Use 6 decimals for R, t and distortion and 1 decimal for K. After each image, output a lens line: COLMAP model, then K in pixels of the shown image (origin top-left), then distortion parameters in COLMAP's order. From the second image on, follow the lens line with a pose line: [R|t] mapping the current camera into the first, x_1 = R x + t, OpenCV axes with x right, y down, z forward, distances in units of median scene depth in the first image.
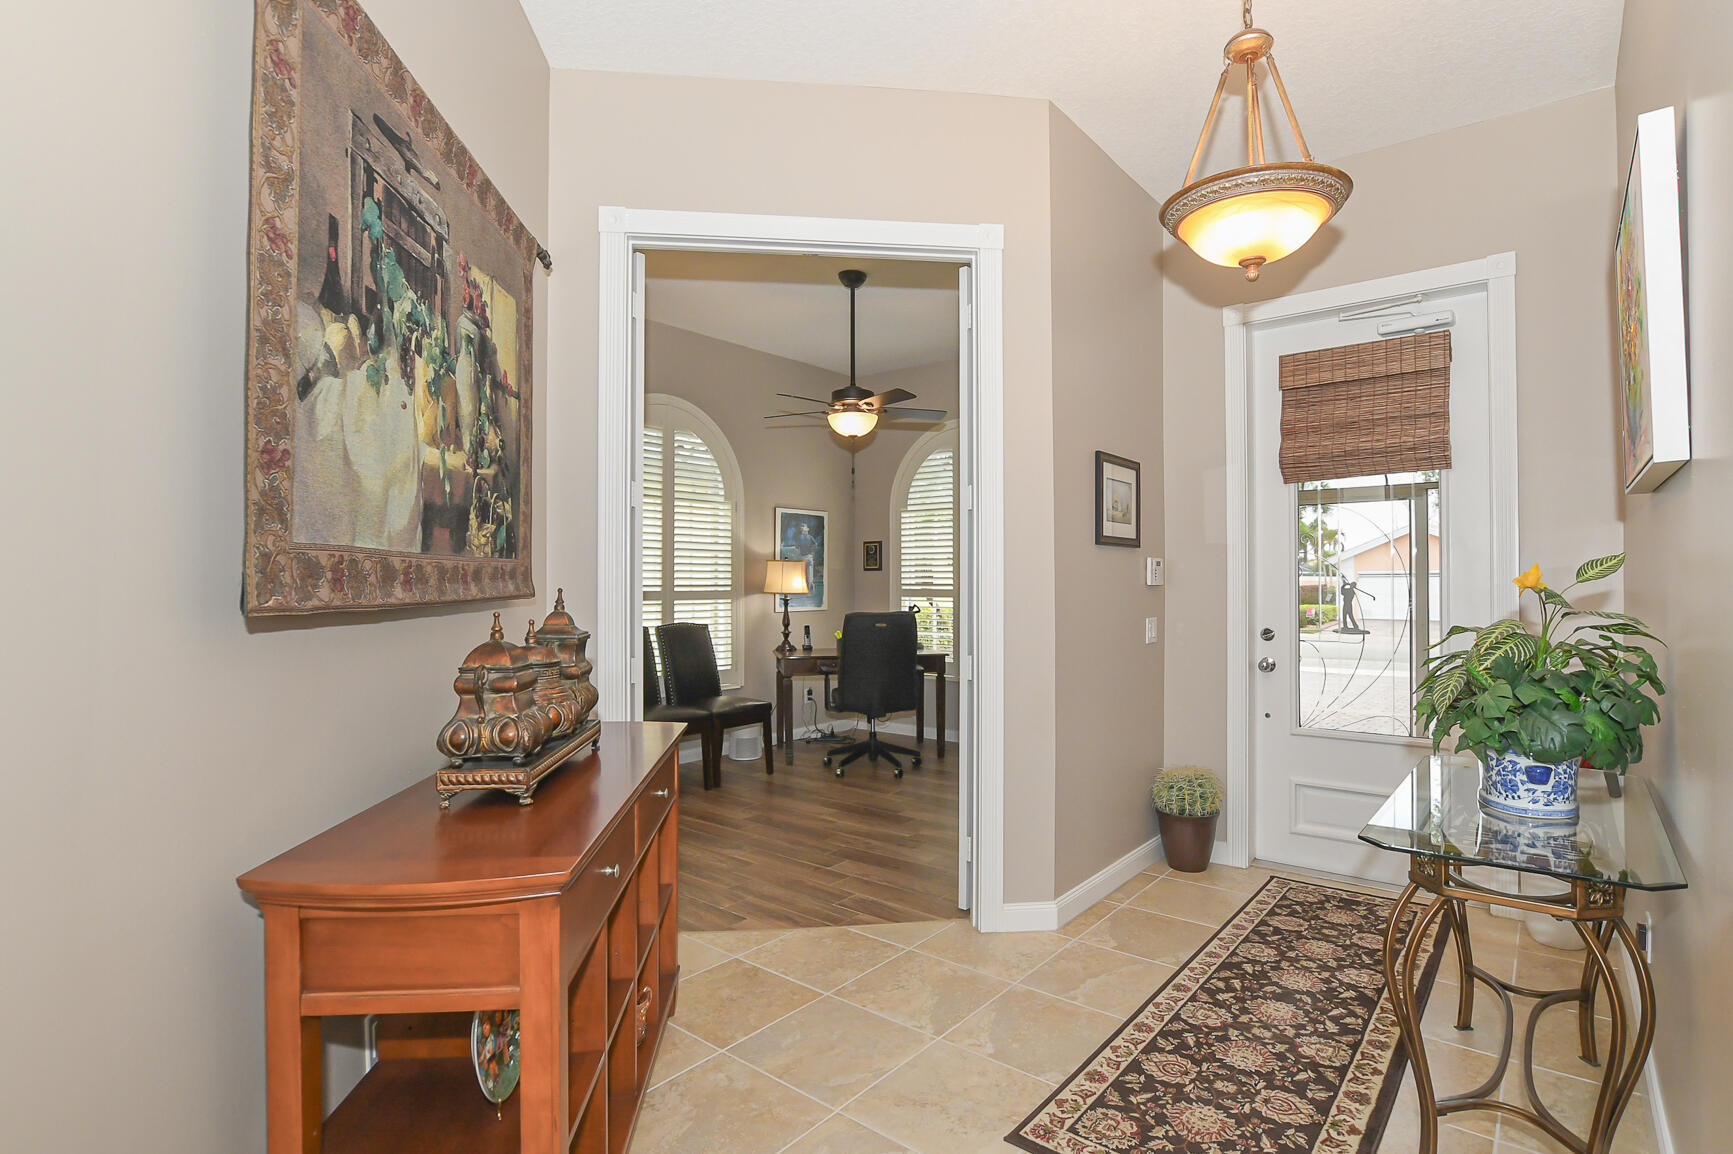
lens RADIAL K [[855.1, 0, 866.5], [0, 855.1, 577.0], [0, 0, 1]] dist [-0.027498, -0.000123]
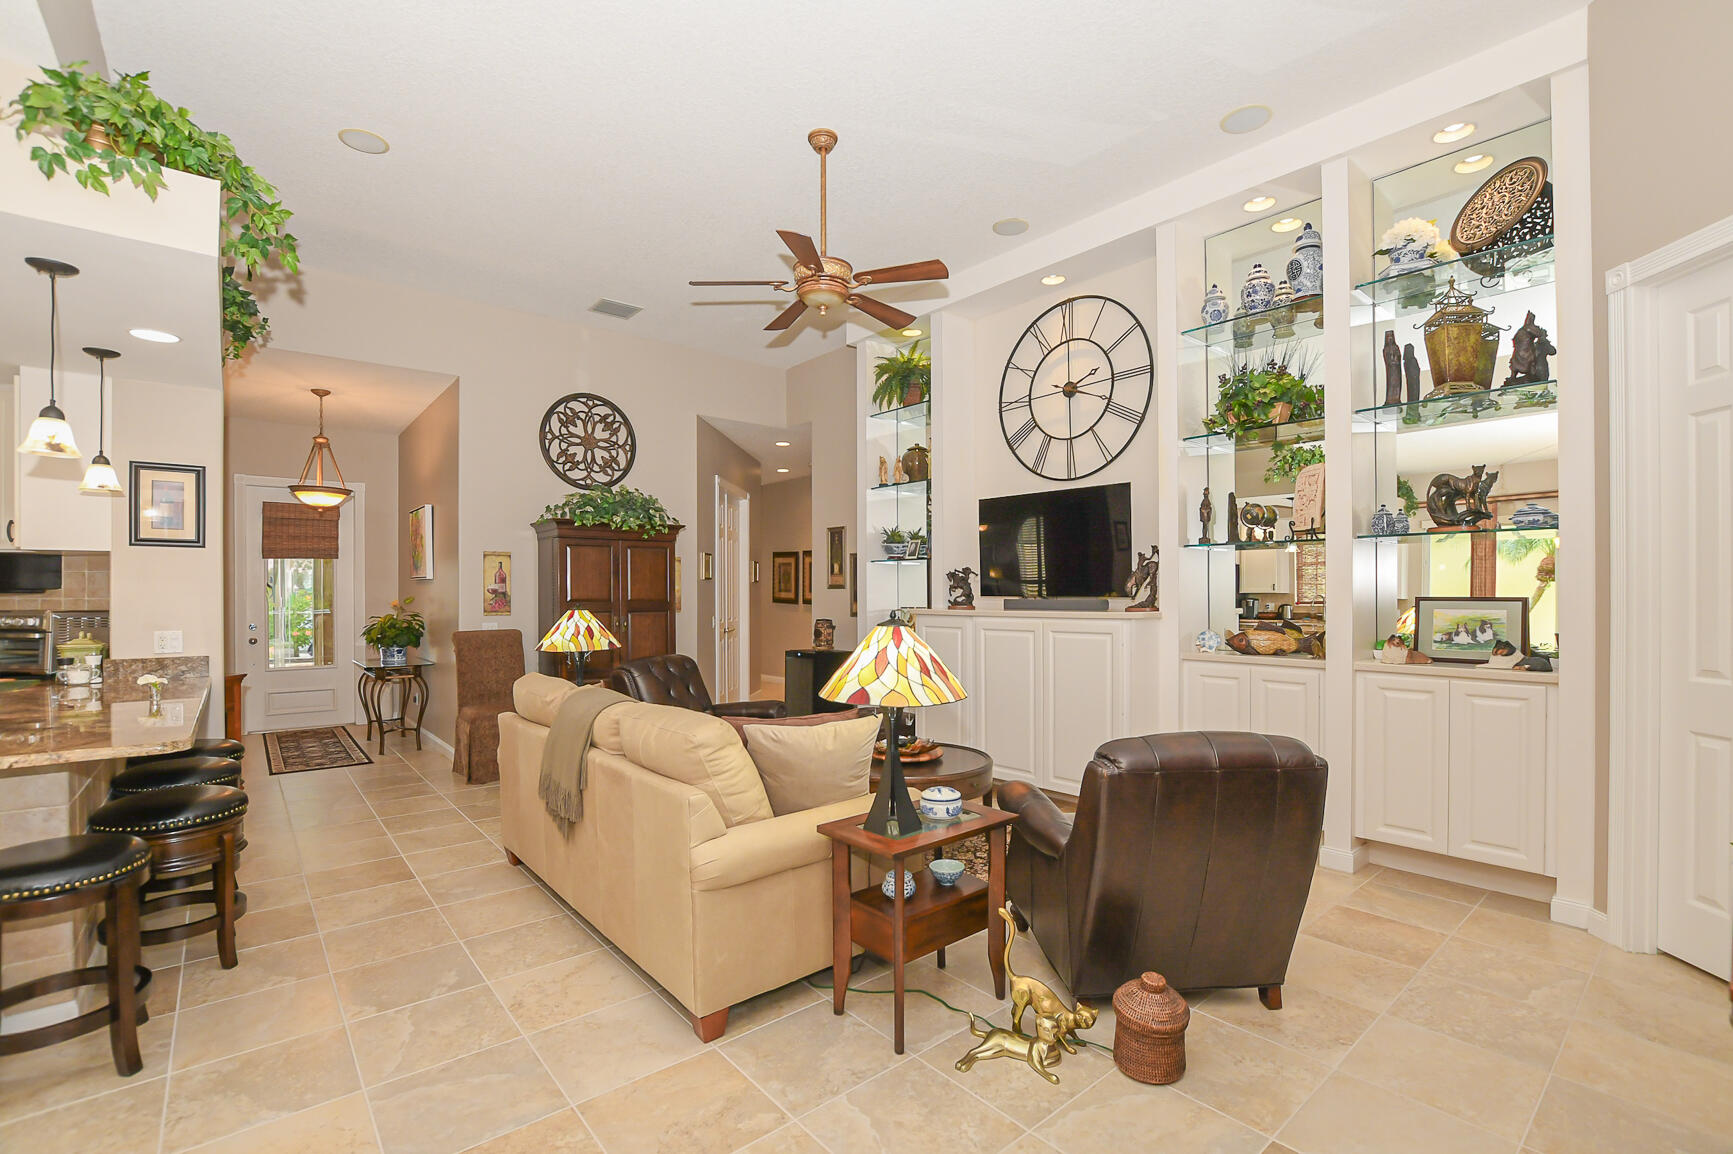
lens RADIAL K [[789.5, 0, 869.7], [0, 789.5, 595.1], [0, 0, 1]] dist [0.001090, 0.000759]
pose [[0.207411, -0.006230, 0.978234, -1.368636], [-0.005309, 0.999958, 0.007494, -0.043918], [-0.978239, -0.006748, 0.207369, -1.122411]]
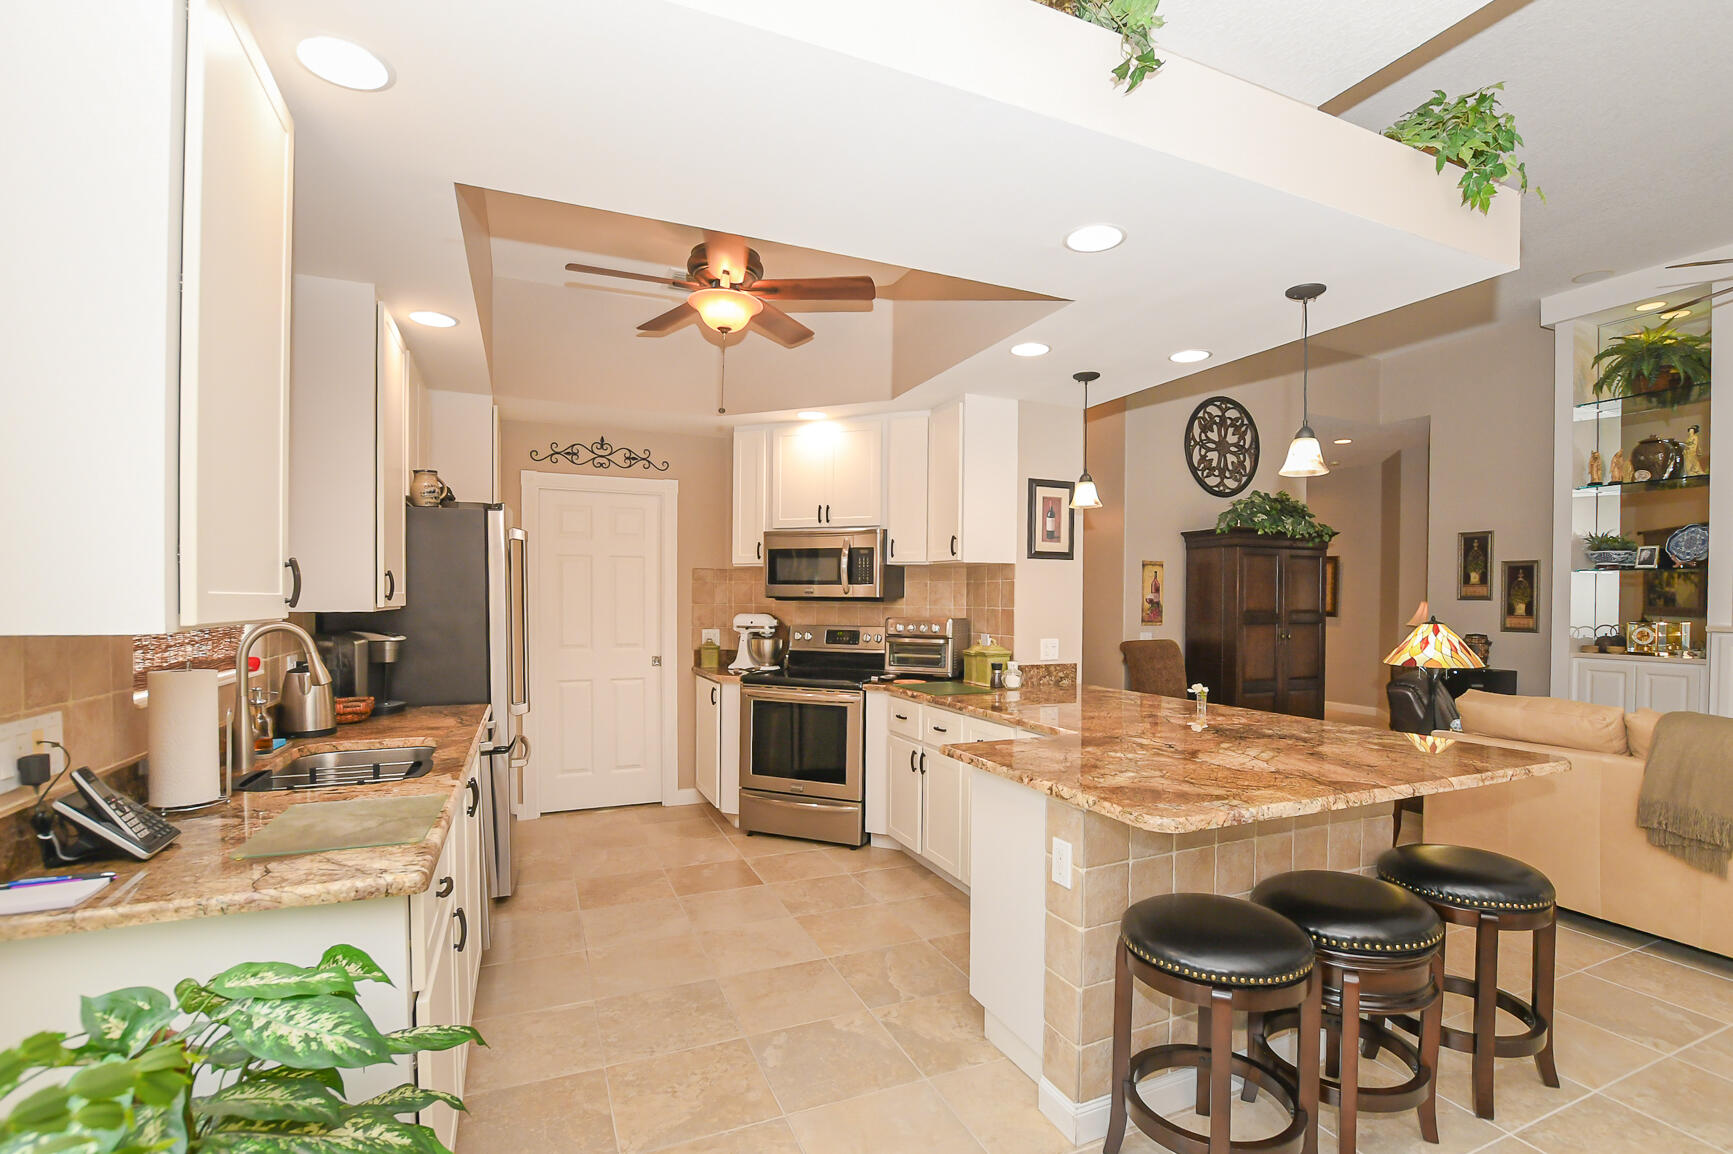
lens RADIAL K [[816.2, 0, 898.8], [0, 816.2, 605.0], [0, 0, 1]] dist [-0.021387, -0.000222]
pose [[0.443414, -0.007032, 0.896289, -1.702842], [-0.010743, 0.999856, 0.013159, -0.043754], [-0.896253, -0.015463, 0.443274, -0.162769]]
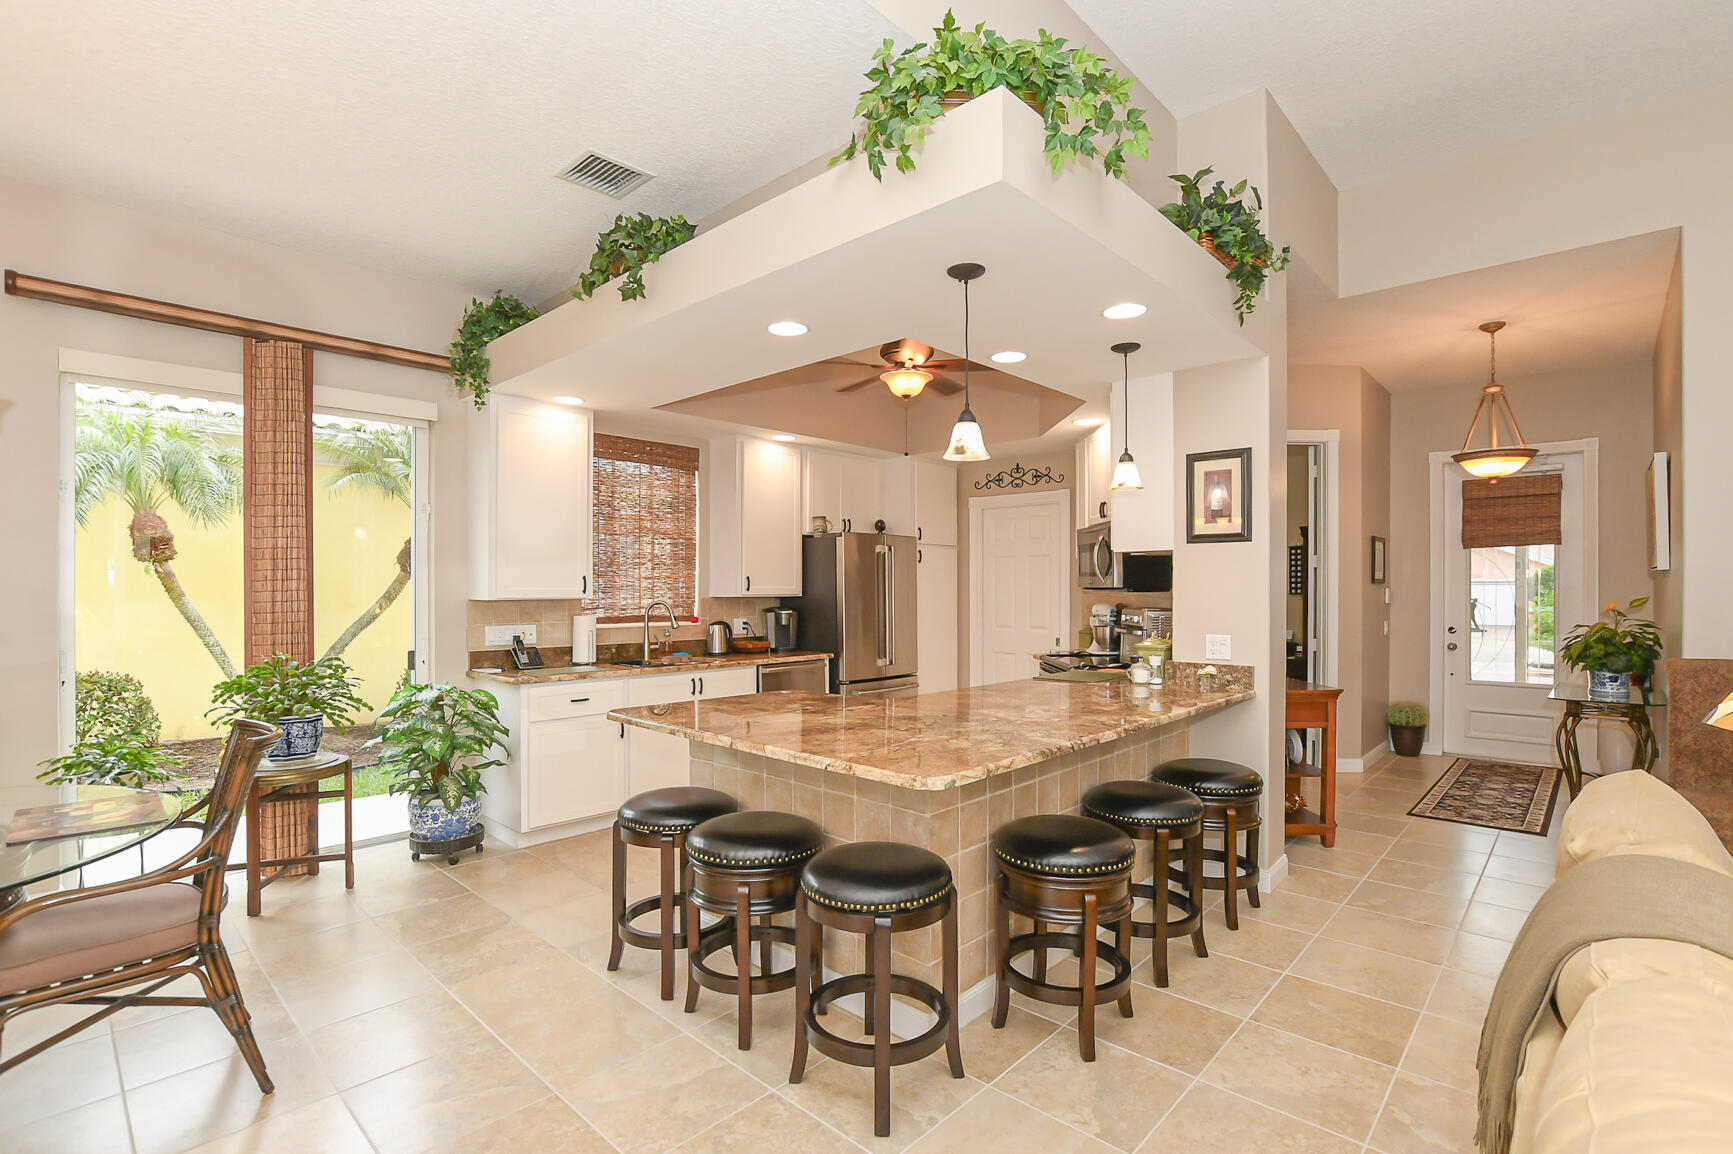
lens RADIAL K [[813.3, 0, 841.1], [0, 813.3, 590.2], [0, 0, 1]] dist [-0.025535, -0.000030]
pose [[0.996631, -0.004130, -0.081909, -0.824805], [0.005010, 0.999932, 0.010547, -0.051141], [0.081860, -0.010922, 0.996584, -0.980792]]
